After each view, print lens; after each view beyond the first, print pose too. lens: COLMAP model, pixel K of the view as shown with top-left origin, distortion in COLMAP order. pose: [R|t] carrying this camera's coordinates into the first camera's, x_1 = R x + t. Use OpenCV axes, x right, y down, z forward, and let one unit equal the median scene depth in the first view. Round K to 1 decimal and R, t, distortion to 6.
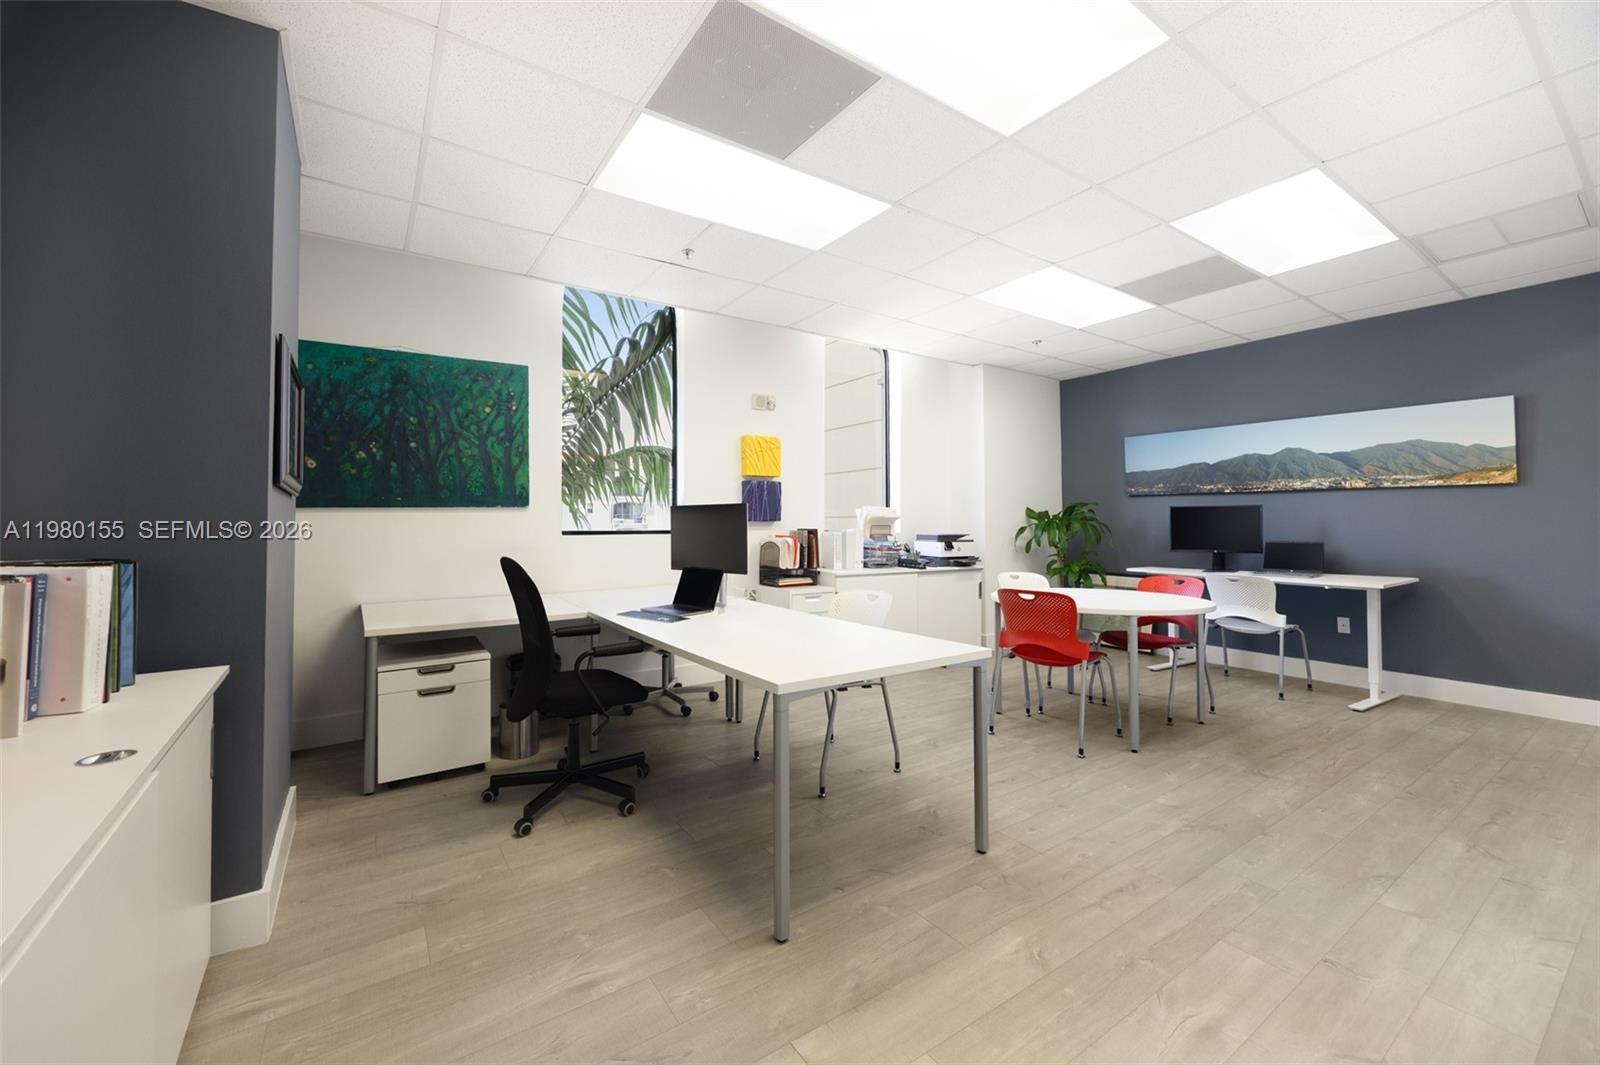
lens RADIAL K [[627.3, 0, 798.3], [0, 627.3, 506.4], [0, 0, 1]] dist [-0.001033, 0.000065]
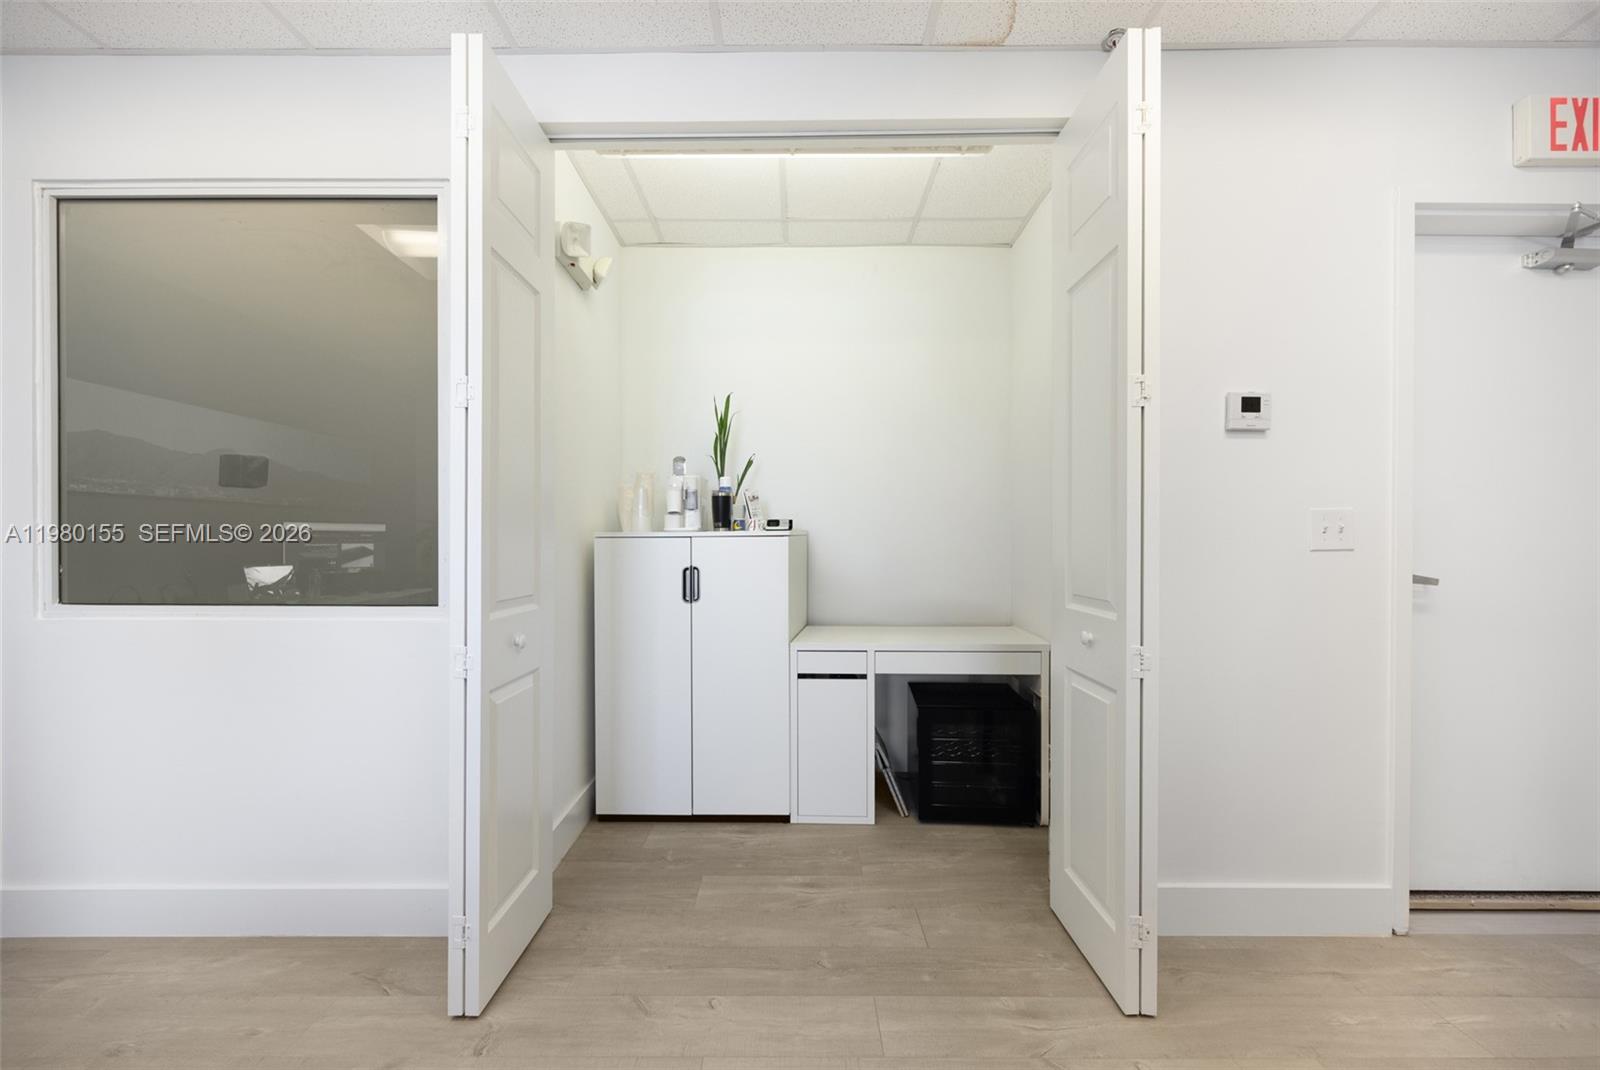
lens RADIAL K [[632.6, 0, 800.0], [0, 632.6, 535.0], [0, 0, 1]] dist [-0.000242, 0.000005]
pose [[-0.818276, 0.000998, 0.574824, 0.189261], [-0.010786, 0.999796, -0.017090, 0.010760], [-0.574724, -0.020184, -0.818098, 0.617777]]
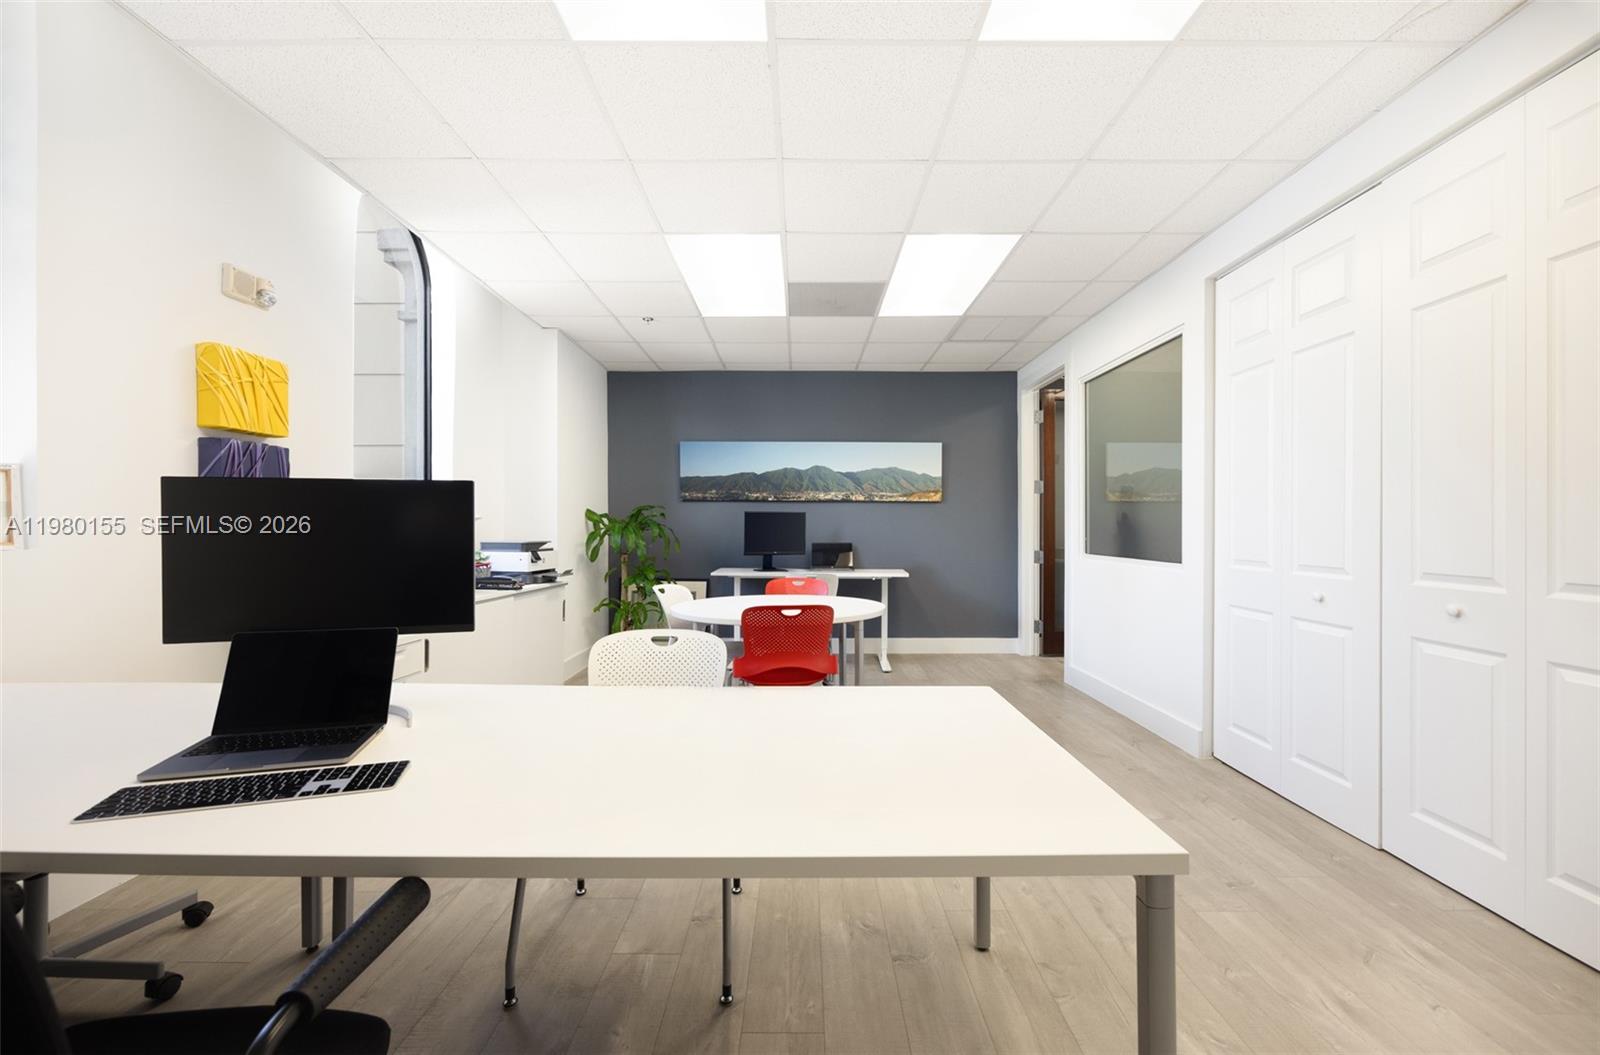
lens RADIAL K [[616.7, 0, 800.0], [0, 616.7, 527.5], [0, 0, 1]] dist [-0.003368, 0.000006]
pose [[0.573202, 0.002944, 0.819409, -0.223151], [-0.023578, 0.999639, 0.012902, 0.012447], [-0.819075, -0.026715, 0.573065, 0.367600]]
